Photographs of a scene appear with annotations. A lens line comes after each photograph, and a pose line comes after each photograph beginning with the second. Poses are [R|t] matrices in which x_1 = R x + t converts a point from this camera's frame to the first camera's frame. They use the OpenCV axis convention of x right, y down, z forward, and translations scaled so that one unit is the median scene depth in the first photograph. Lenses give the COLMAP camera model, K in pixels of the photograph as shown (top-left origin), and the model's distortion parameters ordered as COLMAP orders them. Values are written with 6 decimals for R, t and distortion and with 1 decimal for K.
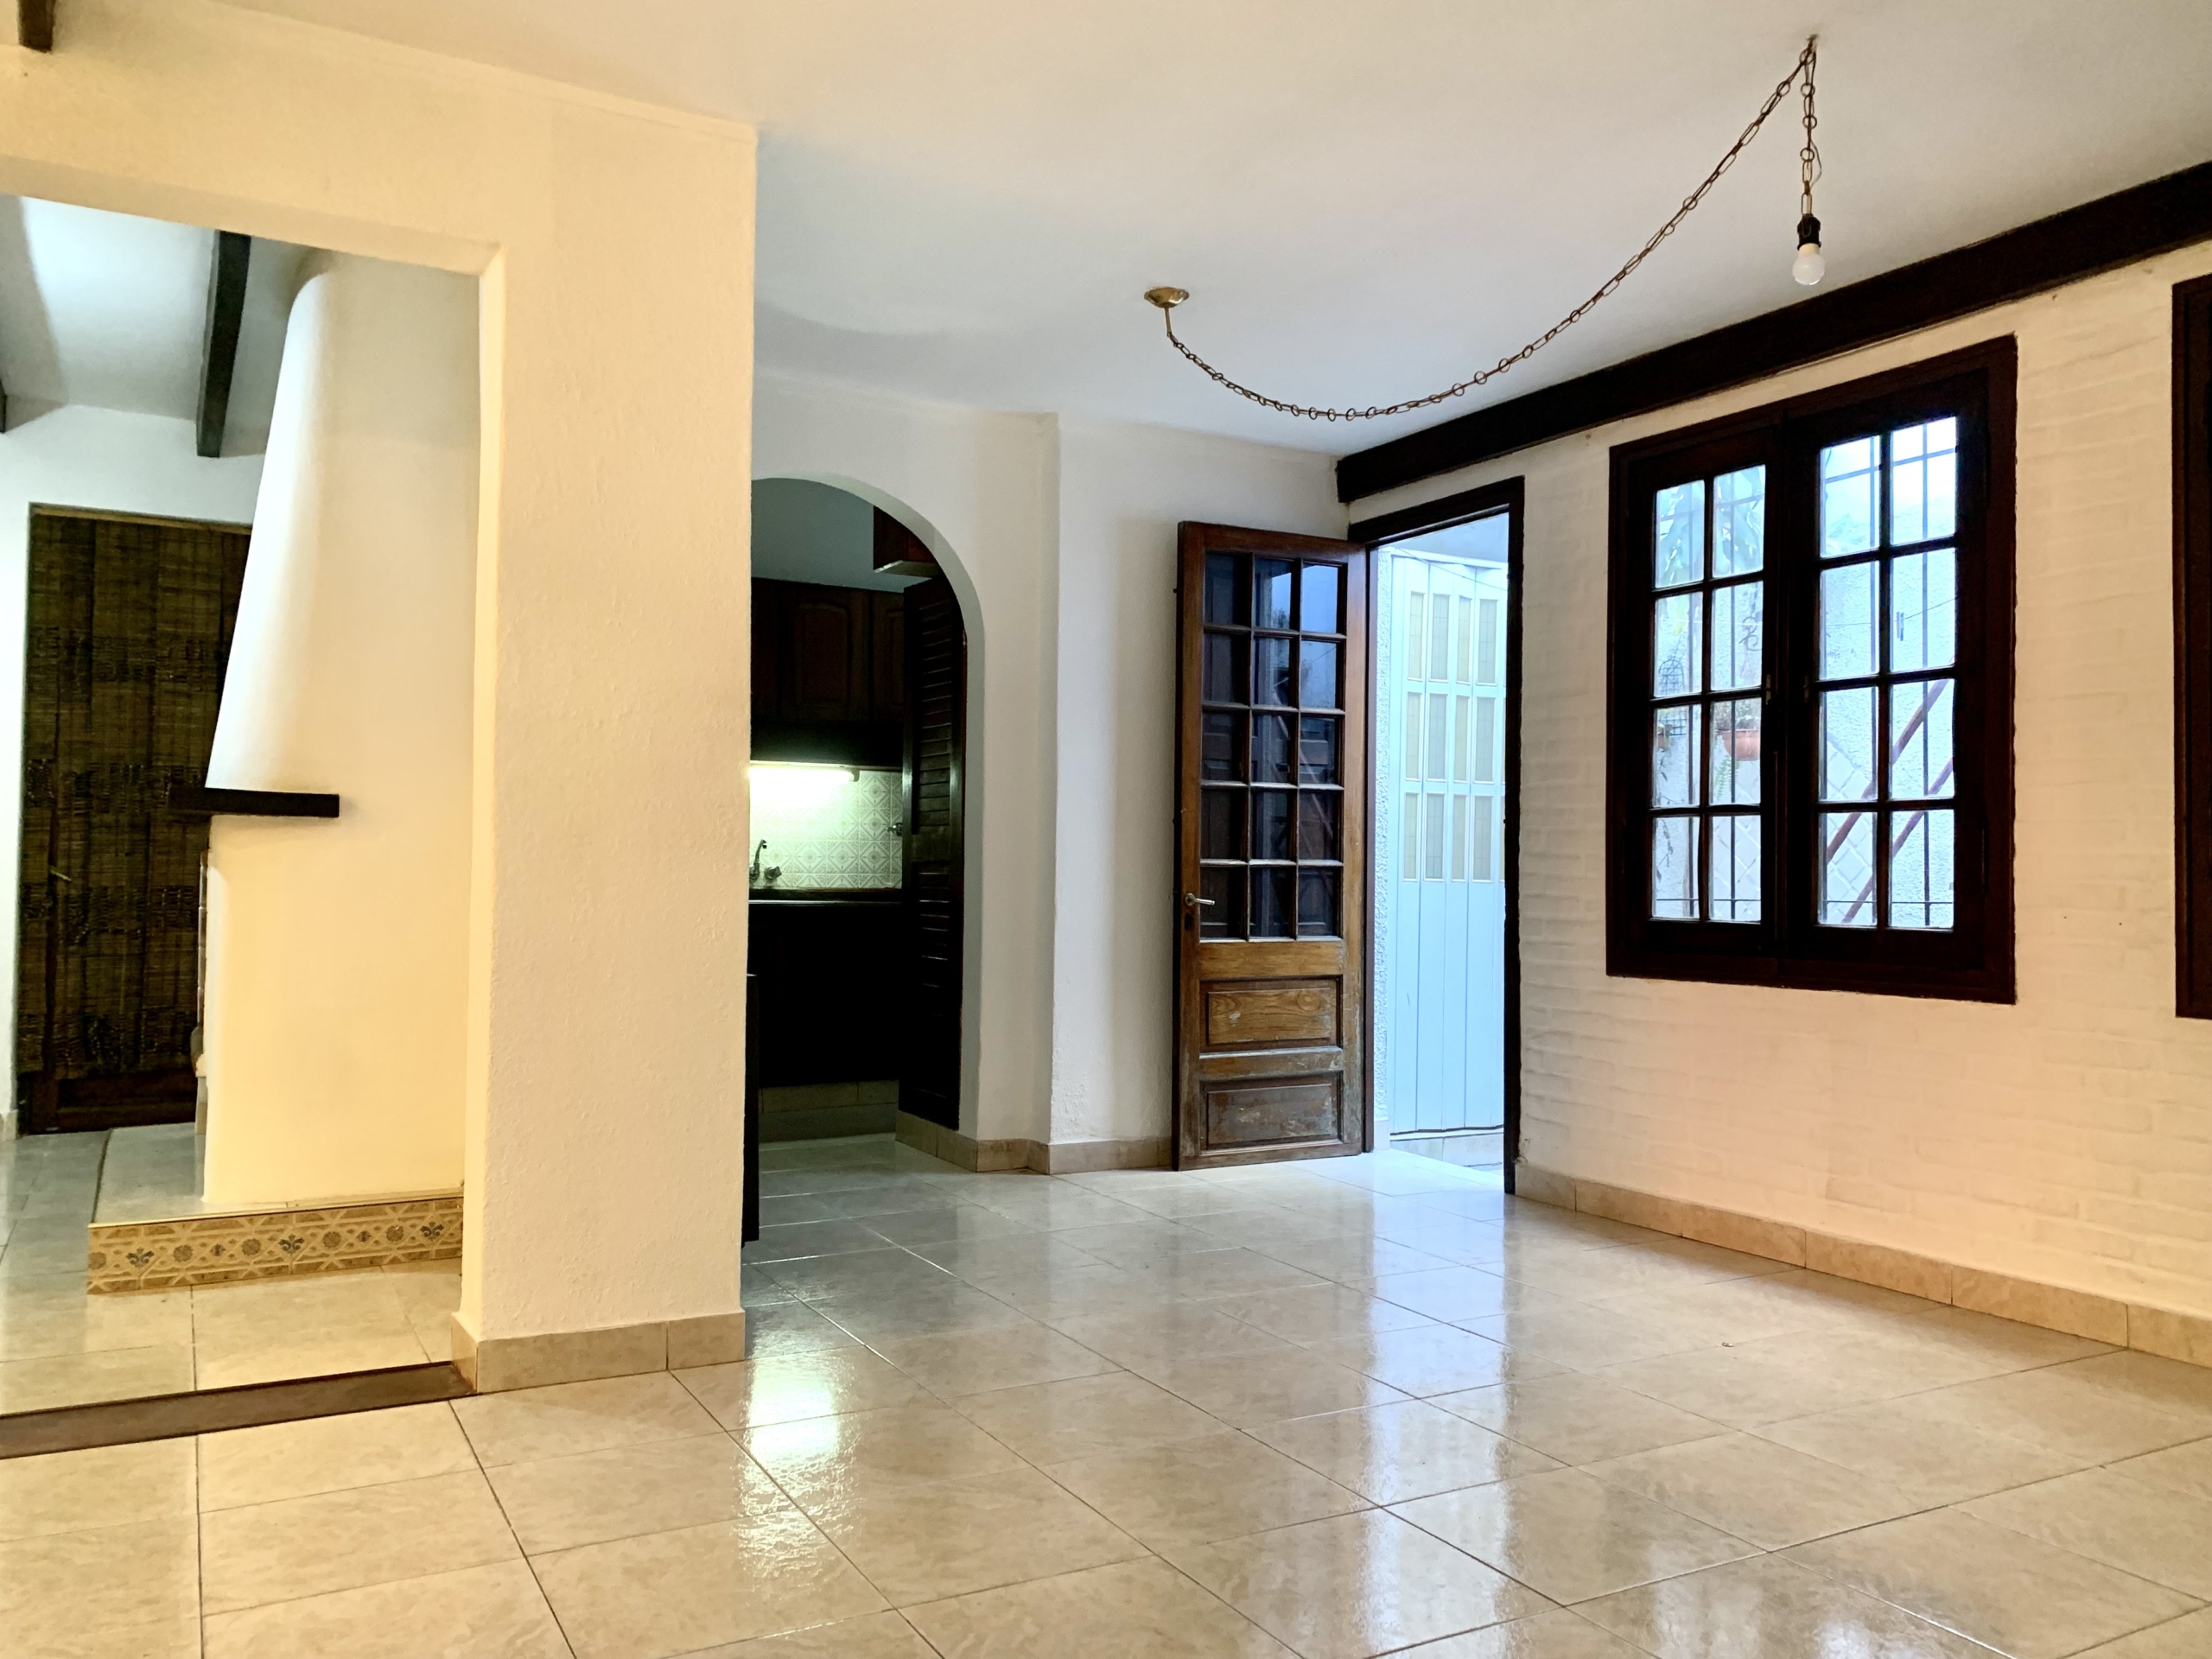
lens RADIAL K [[1686.1, 0, 1113.6], [0, 1686.1, 844.2], [0, 0, 1]] dist [0.068521, -0.088261]
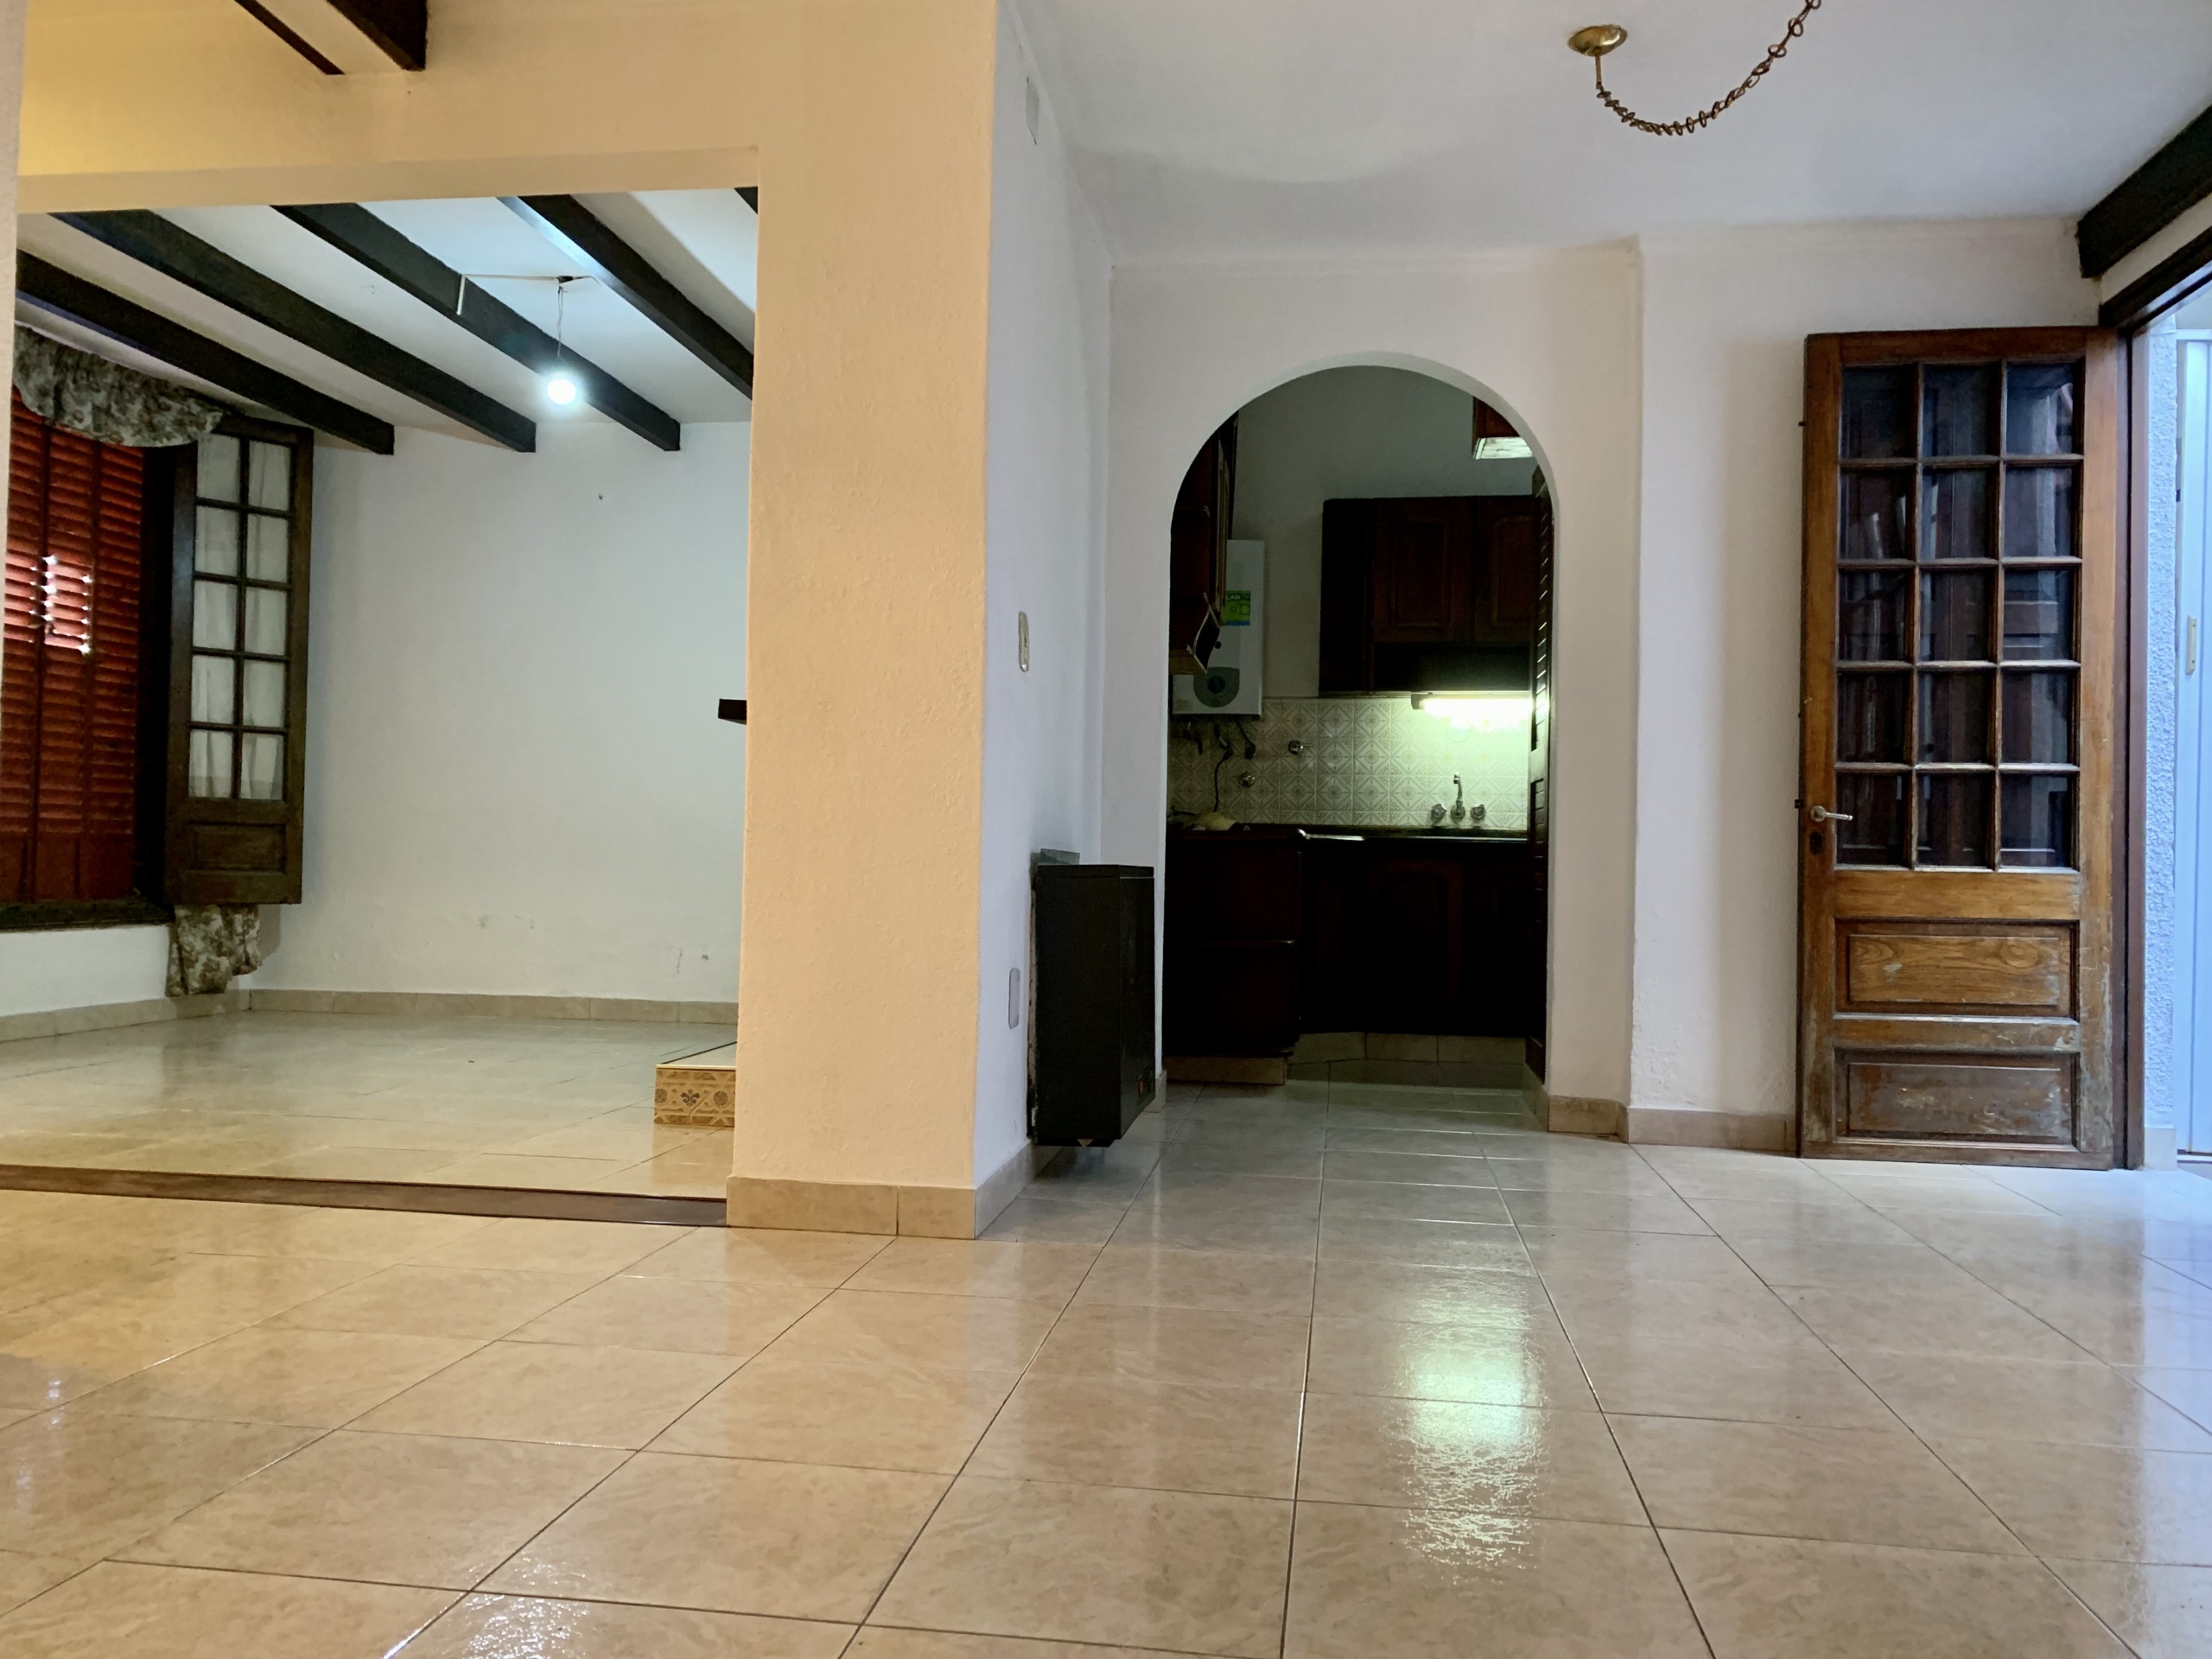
lens RADIAL K [[1686.1, 0, 1113.4], [0, 1686.1, 826.2], [0, 0, 1]] dist [0.068521, -0.088261]
pose [[0.794681, -0.009351, -0.606955, 0.263085], [-0.000426, 0.999872, -0.015963, 0.050754], [0.607027, 0.012944, 0.794576, 0.170393]]
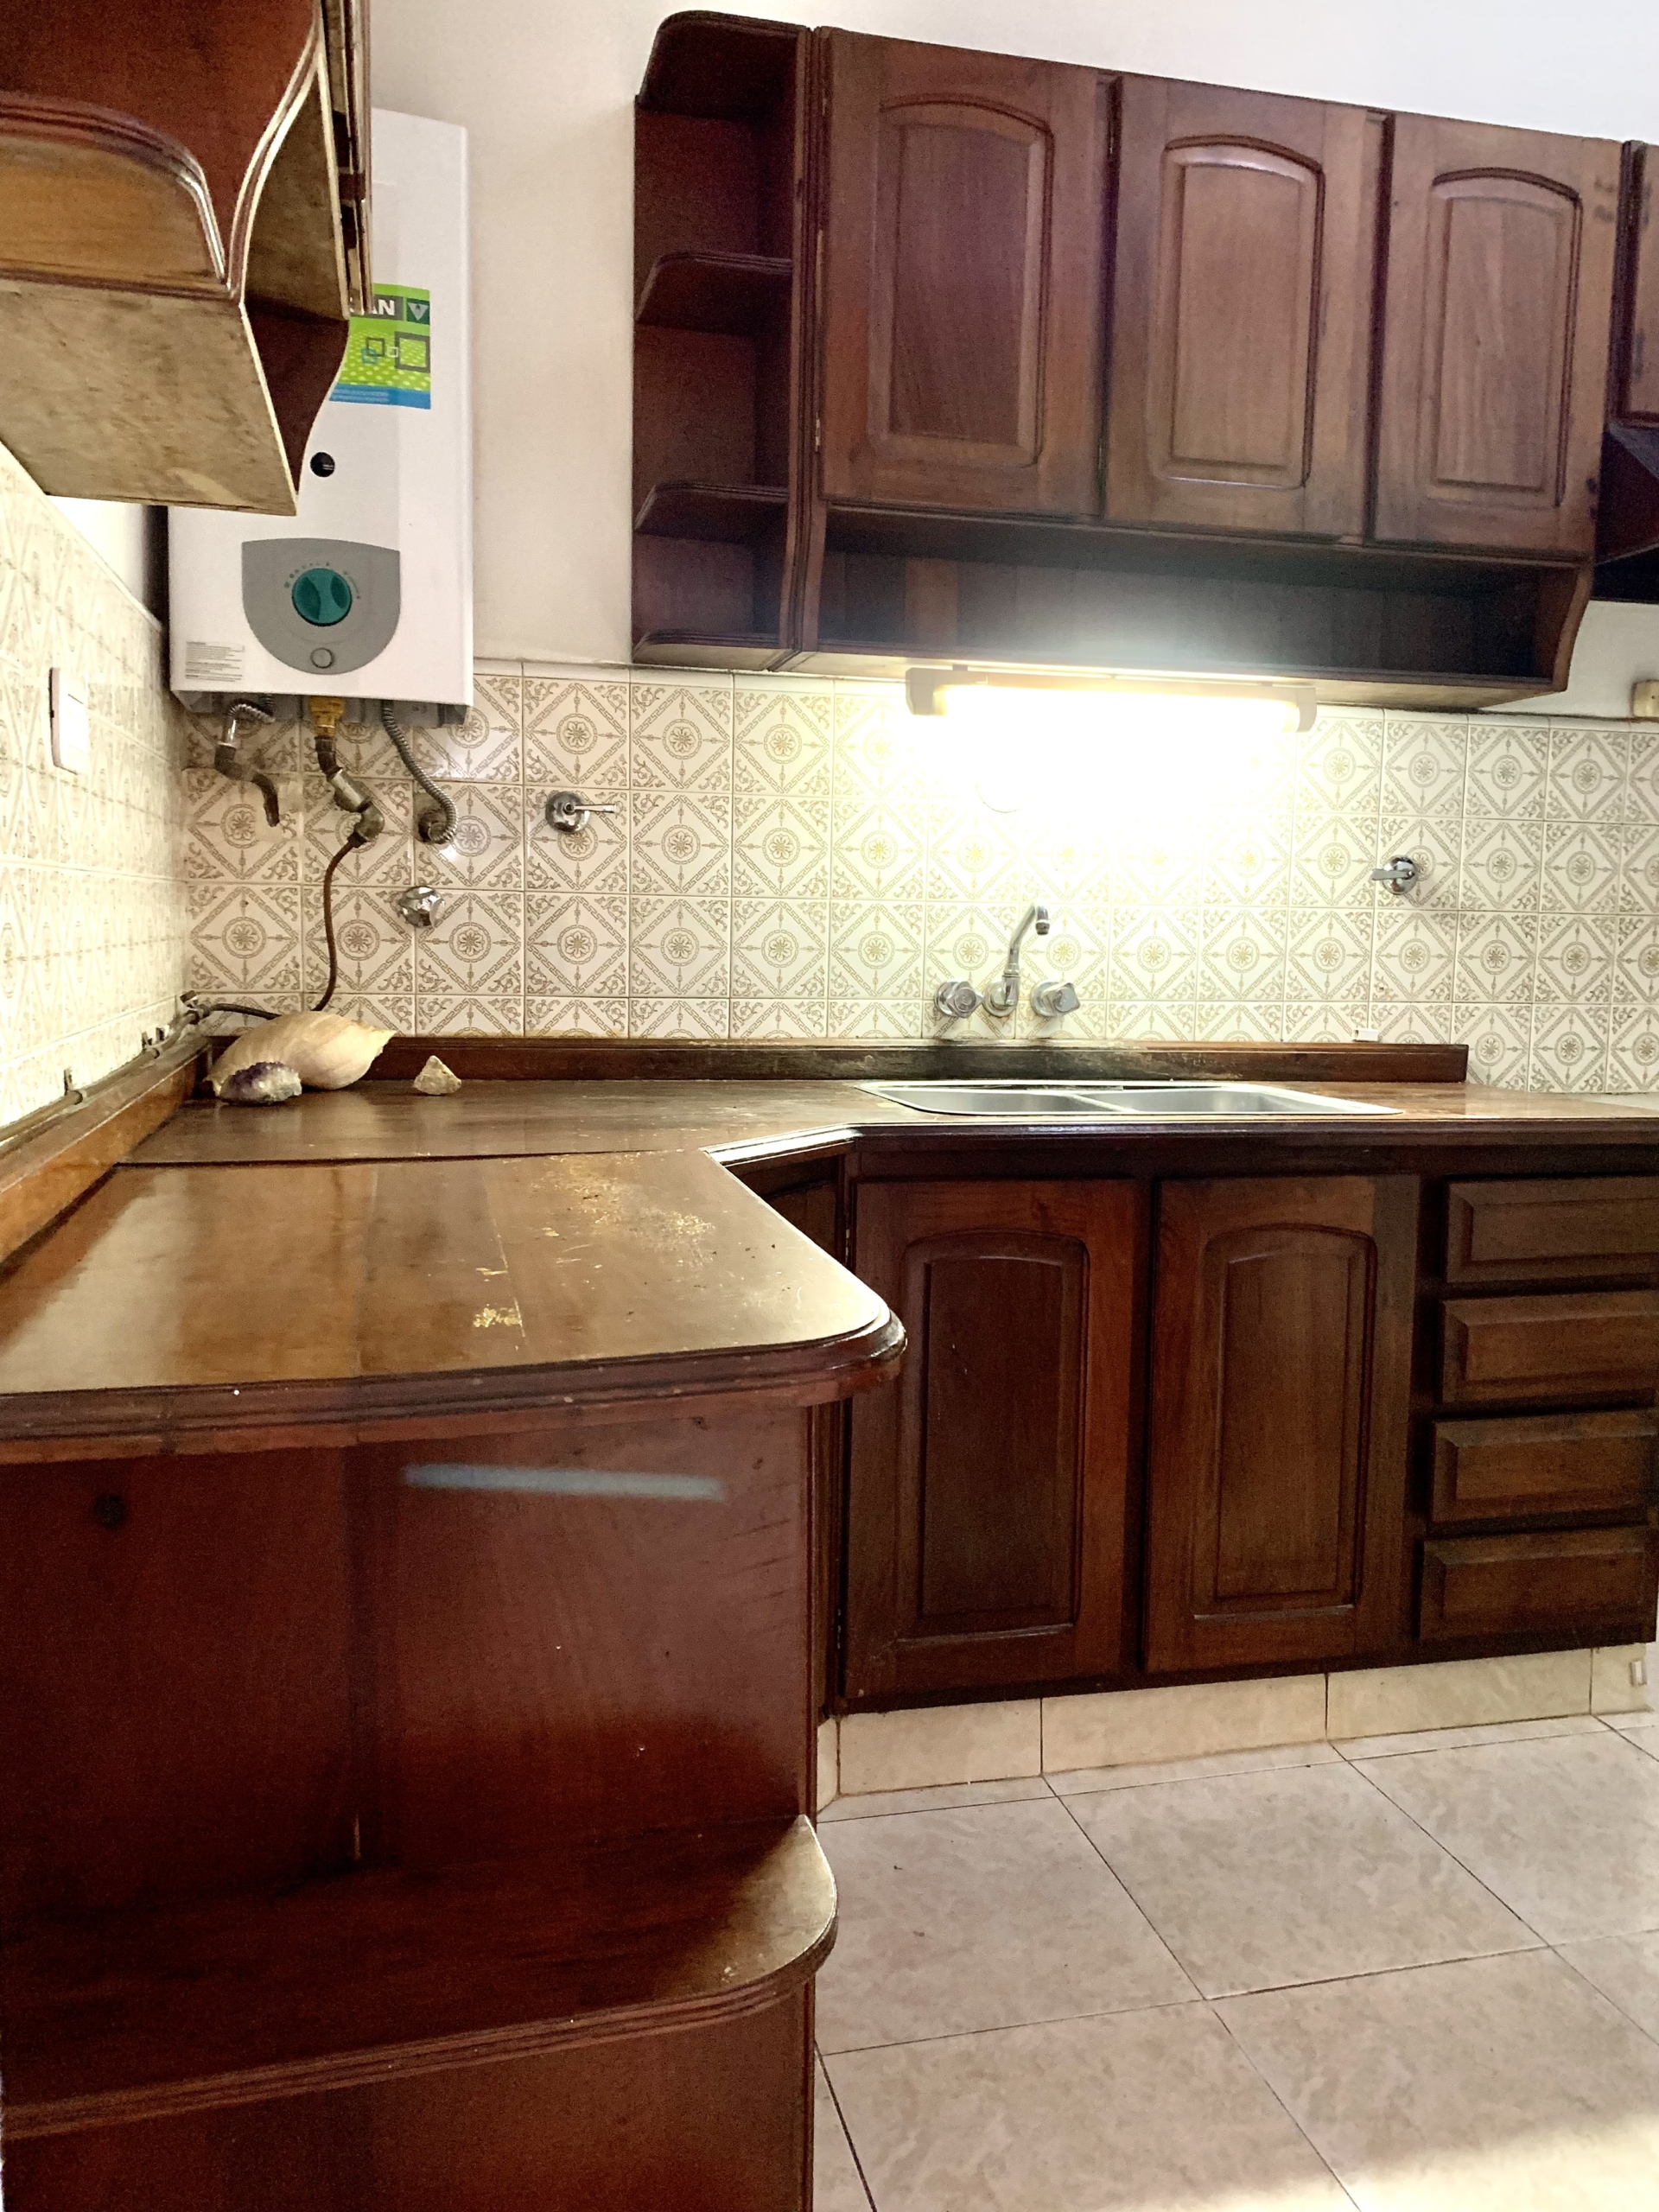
lens RADIAL K [[1686.1, 0, 829.0], [0, 1686.1, 1089.8], [0, 0, 1]] dist [0.068521, -0.088261]
pose [[0.966755, 0.036991, -0.253013, -0.200334], [-0.007372, 0.993102, 0.117025, -0.006964], [0.255596, -0.111269, 0.960359, 0.825065]]
